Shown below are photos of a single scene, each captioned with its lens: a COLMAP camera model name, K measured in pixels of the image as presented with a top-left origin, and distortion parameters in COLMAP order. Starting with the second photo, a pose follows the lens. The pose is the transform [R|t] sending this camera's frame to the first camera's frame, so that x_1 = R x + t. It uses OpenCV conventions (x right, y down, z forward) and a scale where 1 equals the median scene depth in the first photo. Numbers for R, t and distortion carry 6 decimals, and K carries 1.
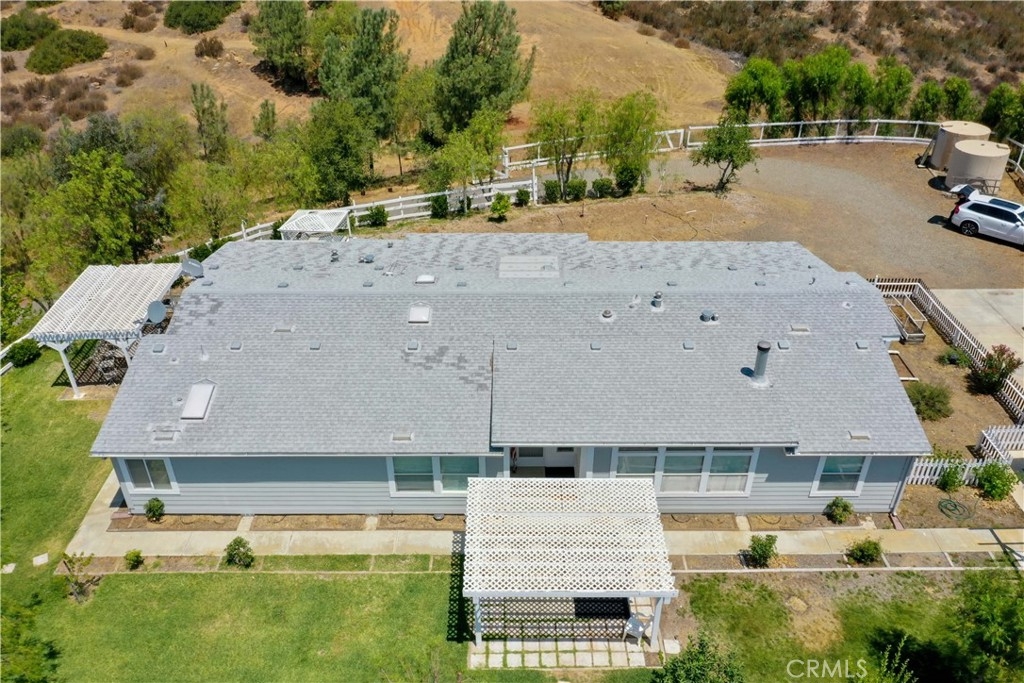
lens RADIAL K [[805.7, 0, 512.0], [0, 805.7, 341.5], [0, 0, 1]] dist [-0.004572, 0.000171]
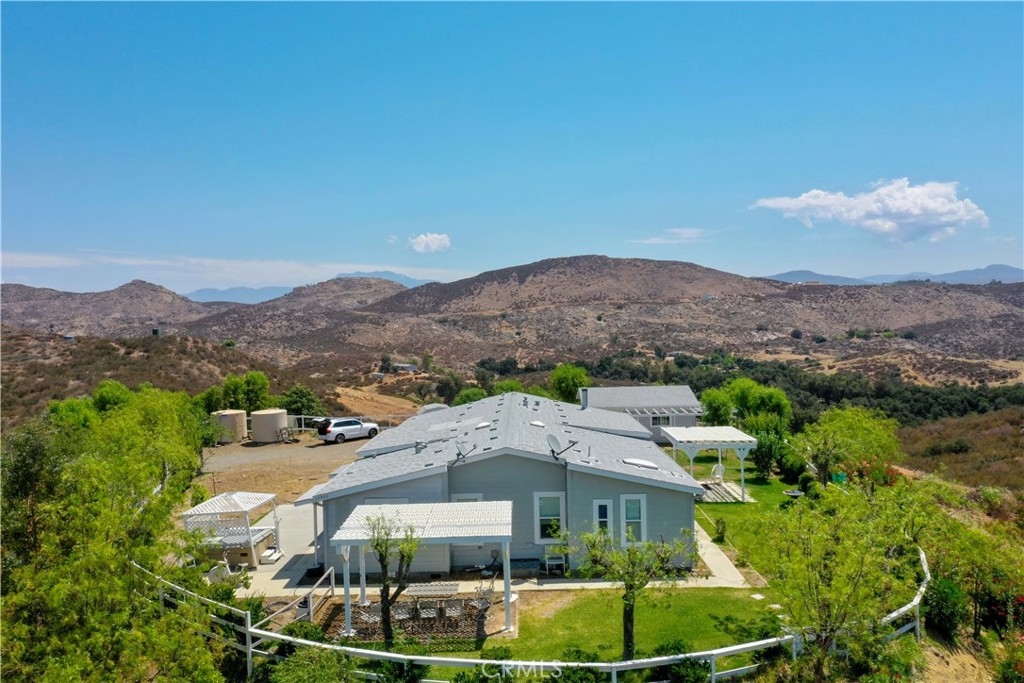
lens RADIAL K [[805.7, 0, 512.0], [0, 805.7, 341.5], [0, 0, 1]] dist [-0.004572, 0.000171]
pose [[0.015962, -0.018373, 0.999704, -0.842180], [0.569751, 0.821795, 0.006006, -0.103601], [-0.821662, 0.569487, 0.023585, 0.530256]]
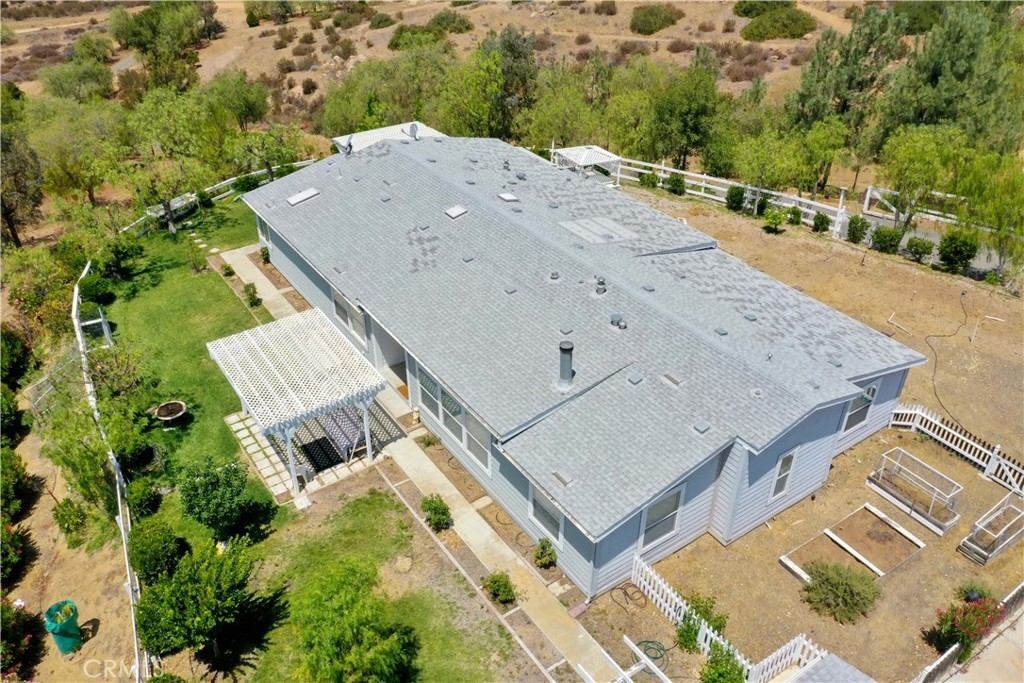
lens RADIAL K [[805.7, 0, 512.0], [0, 805.7, 341.5], [0, 0, 1]] dist [-0.004572, 0.000171]
pose [[0.566286, 0.454848, -0.687338, 0.465509], [-0.460686, 0.866181, 0.193646, -0.076104], [0.683439, 0.206988, 0.700048, 0.164222]]
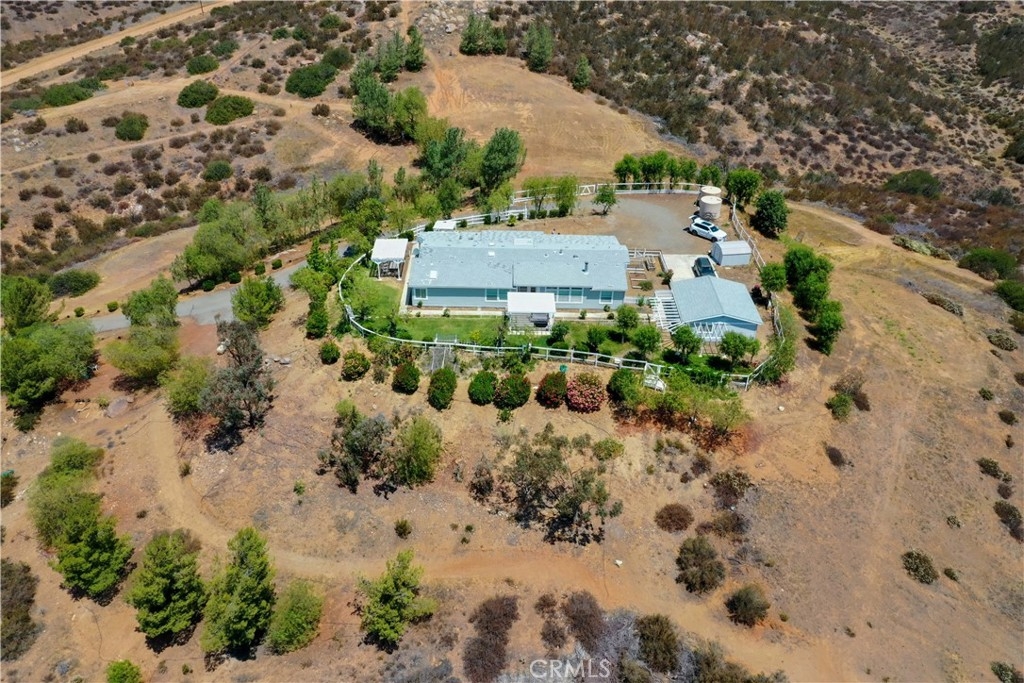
lens RADIAL K [[805.7, 0, 512.0], [0, 805.7, 341.5], [0, 0, 1]] dist [-0.004572, 0.000171]
pose [[0.999728, 0.018677, 0.013937, -0.039146], [-0.018693, 0.999825, 0.001005, 0.191628], [-0.013915, -0.001265, 0.999902, -1.394735]]
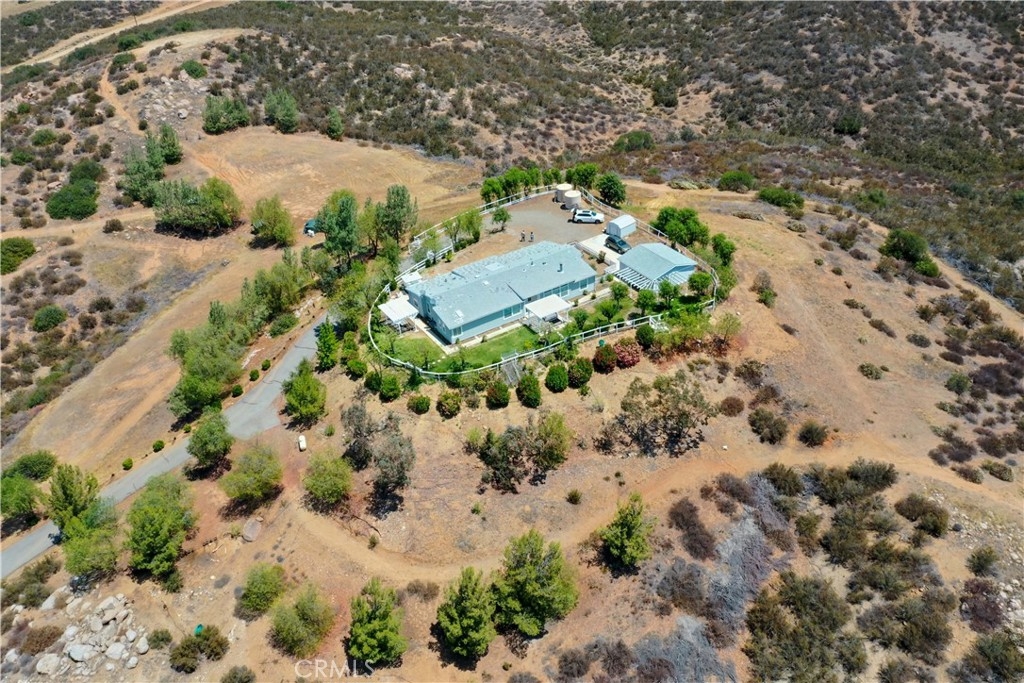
lens RADIAL K [[805.7, 0, 512.0], [0, 805.7, 341.5], [0, 0, 1]] dist [-0.004572, 0.000171]
pose [[0.848298, -0.332908, 0.411779, -1.040636], [0.341674, 0.938228, 0.054647, 0.039091], [-0.404535, 0.094337, 0.909644, -1.609930]]
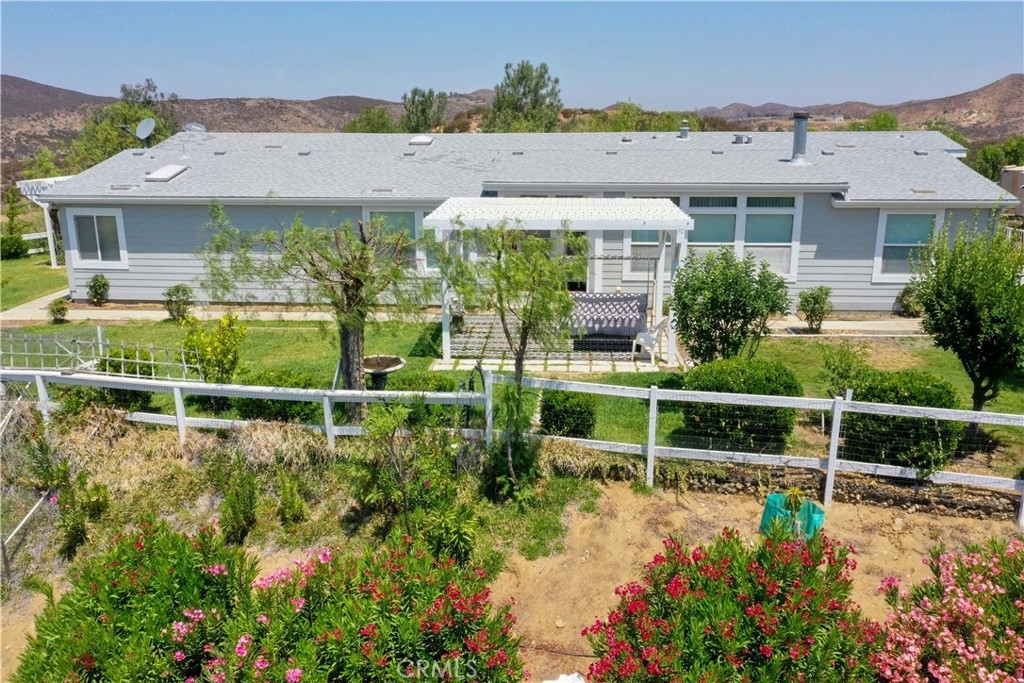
lens RADIAL K [[835.4, 0, 512.0], [0, 835.4, 341.5], [0, 0, 1]] dist [-0.004244, -0.000762]
pose [[0.996821, 0.019447, -0.077269, 0.038083], [-0.043162, 0.946942, -0.318492, 0.277147], [0.066975, 0.320814, 0.944771, 0.103031]]
